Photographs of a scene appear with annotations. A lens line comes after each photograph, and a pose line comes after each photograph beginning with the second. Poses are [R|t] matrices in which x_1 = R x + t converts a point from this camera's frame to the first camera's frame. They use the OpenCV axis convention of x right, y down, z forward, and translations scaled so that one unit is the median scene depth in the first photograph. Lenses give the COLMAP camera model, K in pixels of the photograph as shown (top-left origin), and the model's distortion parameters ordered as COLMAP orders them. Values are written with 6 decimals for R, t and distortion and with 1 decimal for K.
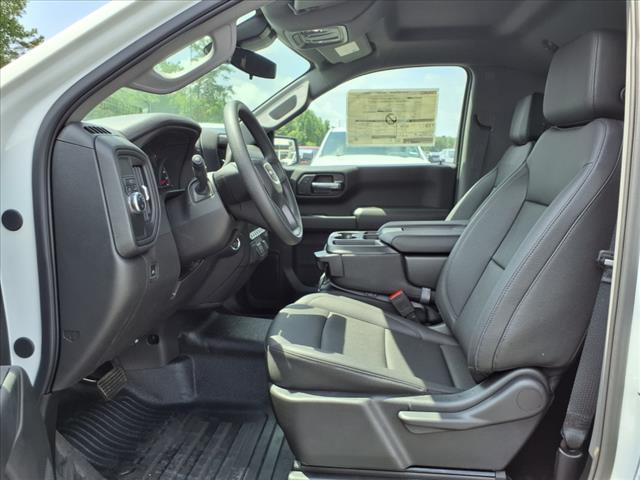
lens RADIAL K [[524.5, 0, 322.9], [0, 524.5, 238.7], [0, 0, 1]] dist [0.053659, -0.069164]
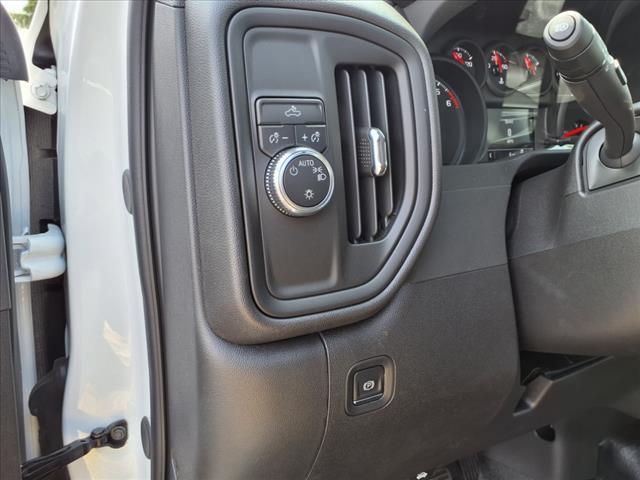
lens RADIAL K [[524.5, 0, 318.1], [0, 524.5, 236.7], [0, 0, 1]] dist [0.053659, -0.069164]
pose [[0.558122, 0.184646, -0.808954, -0.060414], [-0.119837, 0.982642, 0.141611, -0.055668], [0.821060, 0.017907, 0.570561, 0.570900]]
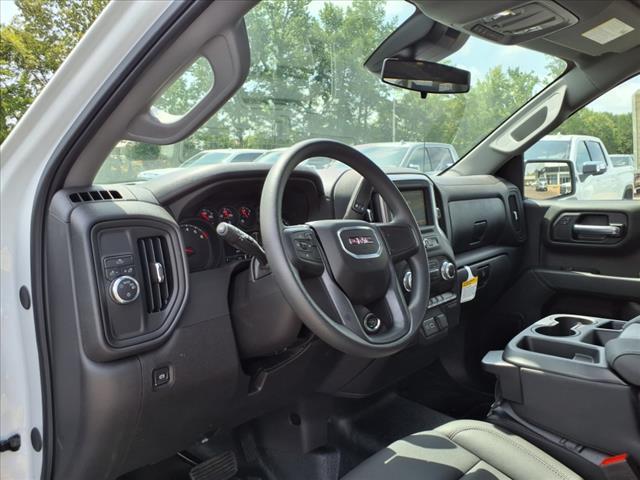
lens RADIAL K [[524.5, 0, 321.9], [0, 524.5, 235.7], [0, 0, 1]] dist [0.053659, -0.069164]
pose [[0.803106, 0.045663, -0.594084, 0.223814], [-0.064628, 0.997852, -0.010668, -0.107216], [0.592321, 0.046962, 0.804332, 0.379157]]
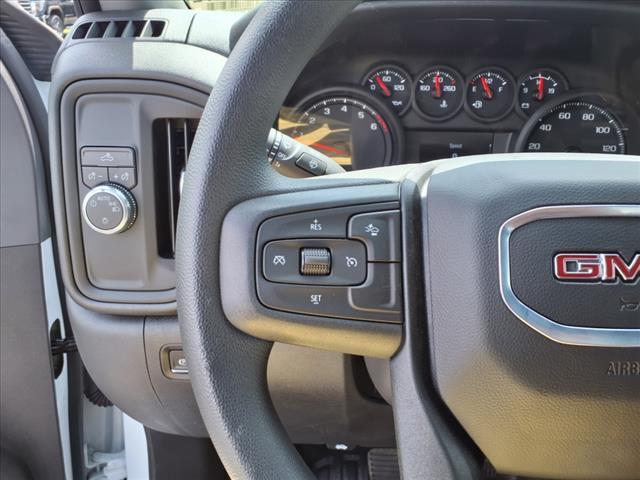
lens RADIAL K [[524.5, 0, 320.5], [0, 524.5, 236.1], [0, 0, 1]] dist [0.053659, -0.069164]
pose [[0.000159, 0.385752, -0.922602, 0.040281], [-0.143262, 0.913094, 0.381752, -0.164934], [0.989685, 0.132113, 0.055409, 0.793535]]
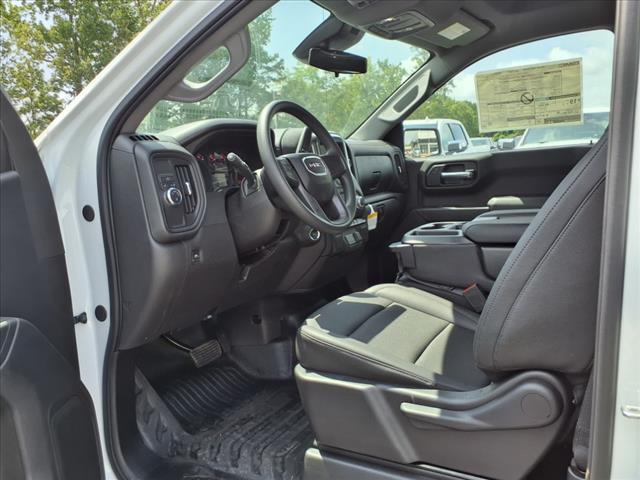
lens RADIAL K [[524.5, 0, 320.6], [0, 524.5, 235.2], [0, 0, 1]] dist [0.053659, -0.069164]
pose [[0.911152, -0.004729, -0.412043, 0.299466], [0.003824, 0.999988, -0.003021, 0.016029], [0.412053, 0.001177, 0.911159, 0.040376]]
